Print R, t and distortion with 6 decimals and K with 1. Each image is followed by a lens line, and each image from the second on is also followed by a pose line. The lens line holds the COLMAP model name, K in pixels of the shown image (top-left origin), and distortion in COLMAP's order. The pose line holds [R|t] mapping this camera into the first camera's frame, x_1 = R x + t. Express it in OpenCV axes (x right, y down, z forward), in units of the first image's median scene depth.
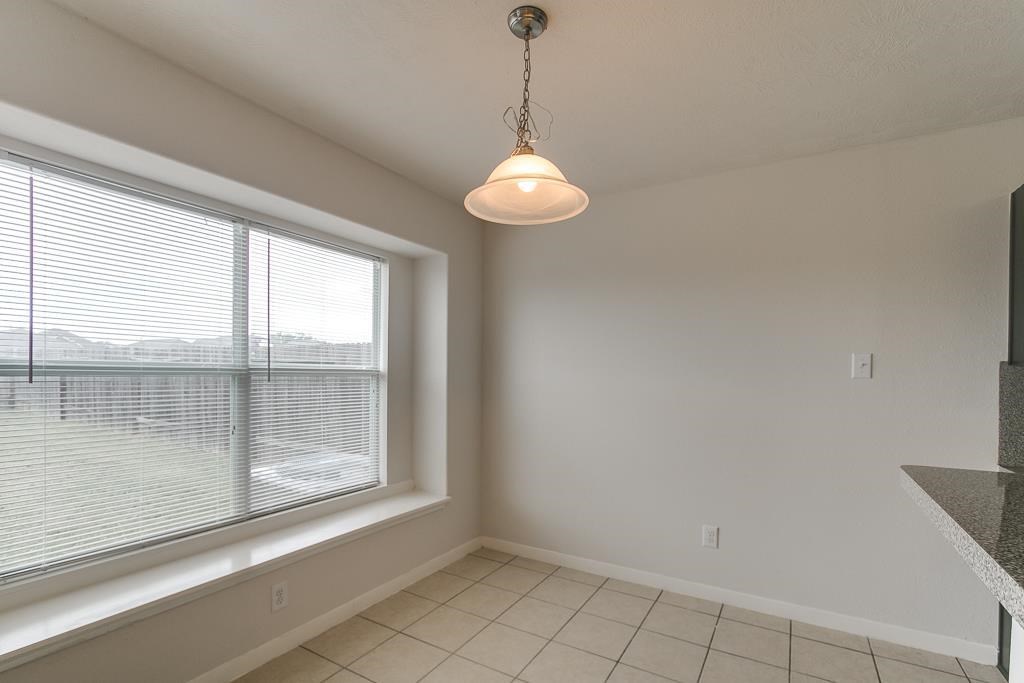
lens RADIAL K [[474.0, 0, 515.6], [0, 474.0, 370.6], [0, 0, 1]] dist [-0.016673, 0.000255]
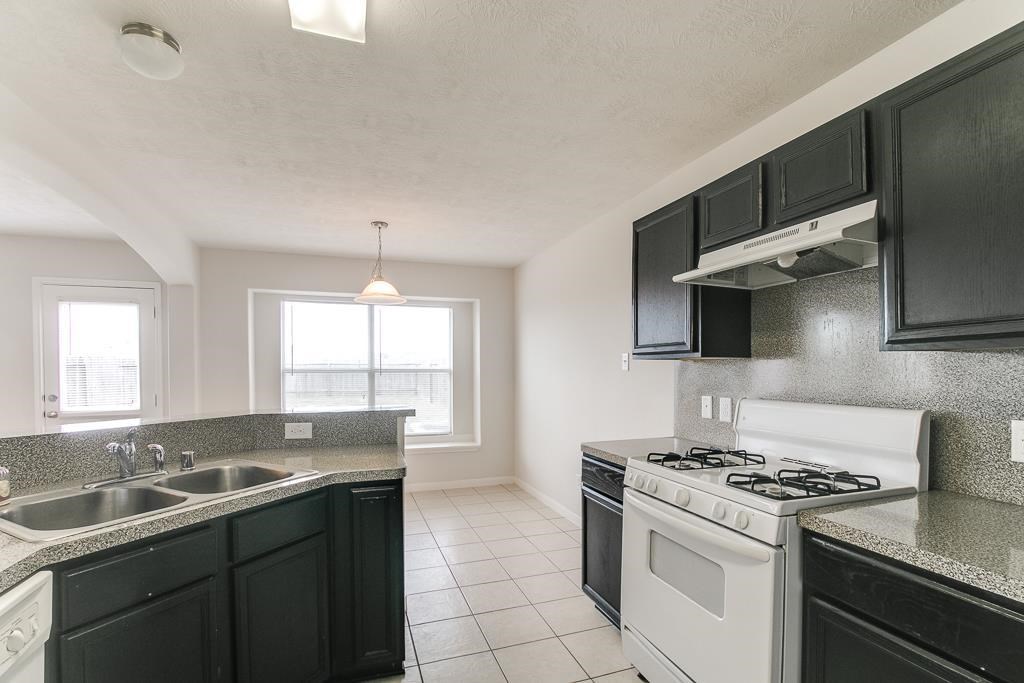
lens RADIAL K [[474.0, 0, 515.6], [0, 474.0, 370.6], [0, 0, 1]] dist [-0.016673, 0.000255]
pose [[0.754610, -0.009211, -0.656108, 1.062260], [0.012917, 0.999916, 0.000819, 0.008244], [0.656046, -0.009093, 0.754666, -0.176394]]
